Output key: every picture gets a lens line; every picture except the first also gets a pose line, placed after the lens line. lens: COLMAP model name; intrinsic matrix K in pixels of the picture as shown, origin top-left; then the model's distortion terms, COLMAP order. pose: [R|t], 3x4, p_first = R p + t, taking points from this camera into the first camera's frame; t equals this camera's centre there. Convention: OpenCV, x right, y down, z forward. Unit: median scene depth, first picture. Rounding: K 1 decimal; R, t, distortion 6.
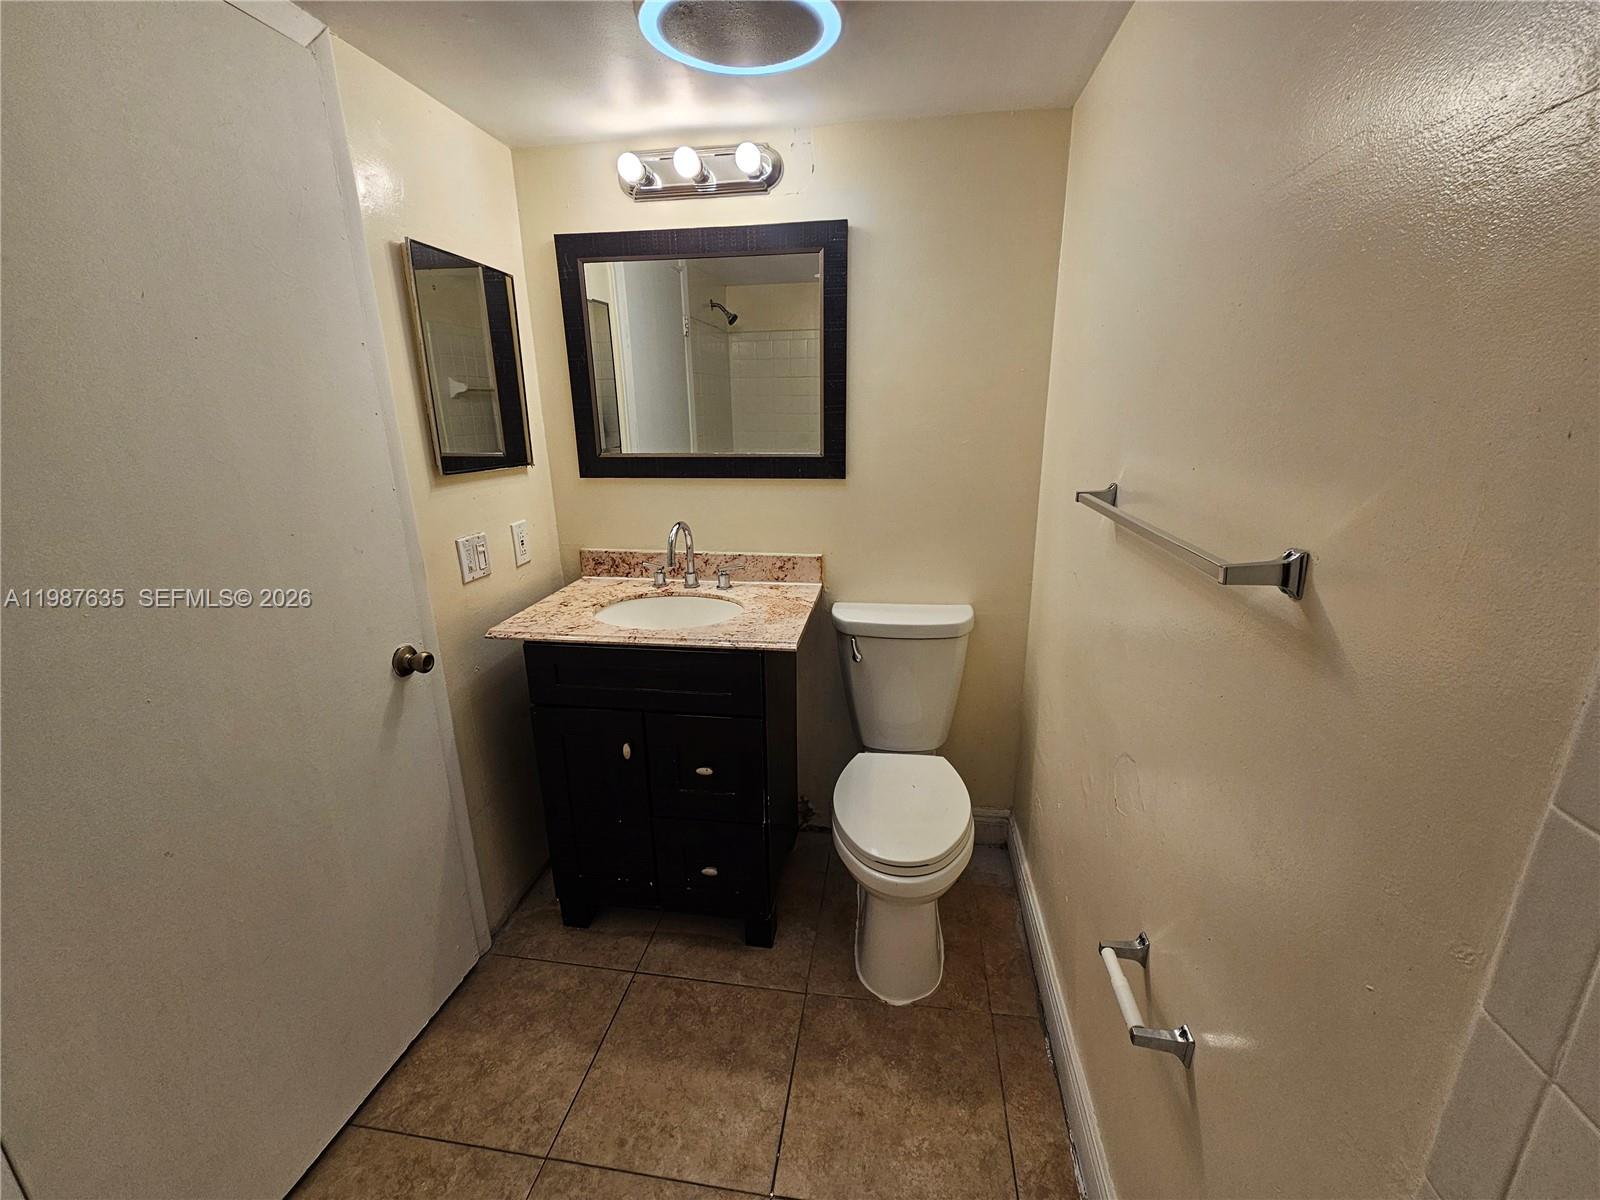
lens RADIAL K [[658.8, 0, 806.0], [0, 658.8, 601.9], [0, 0, 1]] dist [-0.000368, -0.000272]
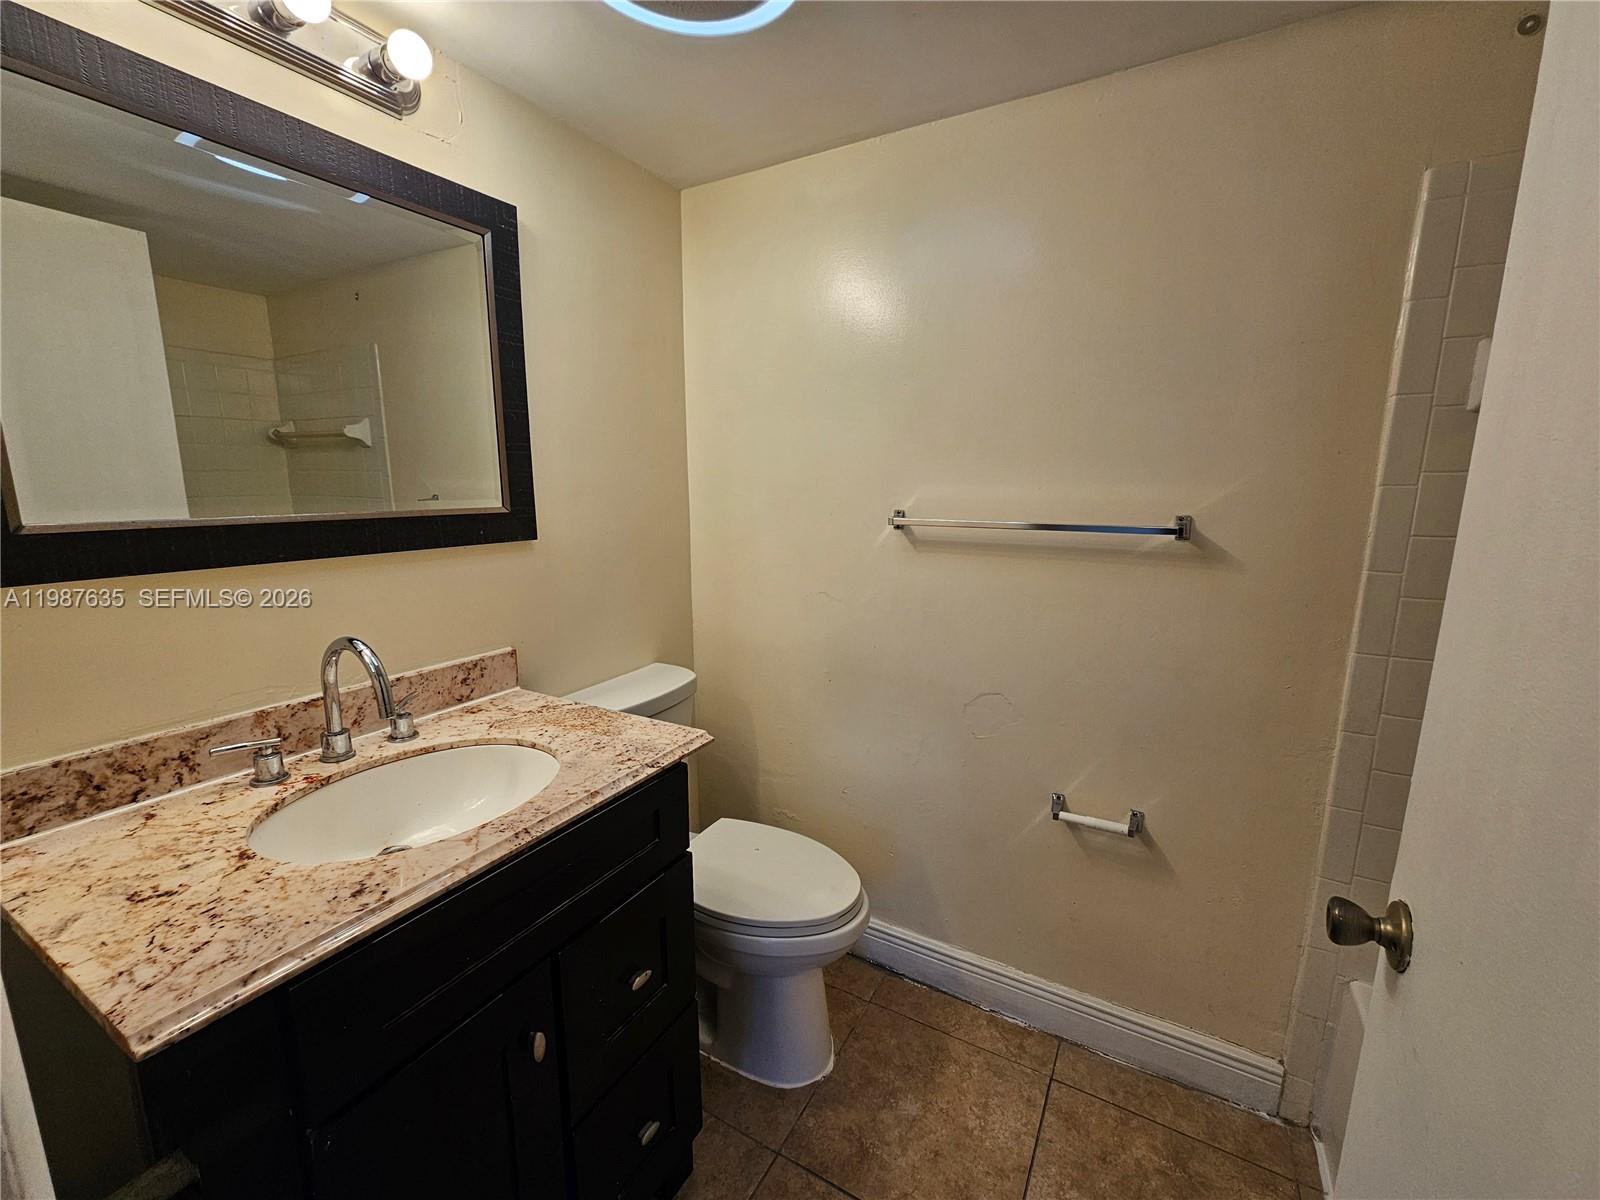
lens RADIAL K [[658.8, 0, 806.0], [0, 658.8, 601.9], [0, 0, 1]] dist [-0.000368, -0.000272]
pose [[0.366070, -0.159629, 0.916794, -0.589329], [0.257645, 0.964052, 0.064981, -0.095985], [-0.894210, 0.212420, 0.394038, 0.483195]]
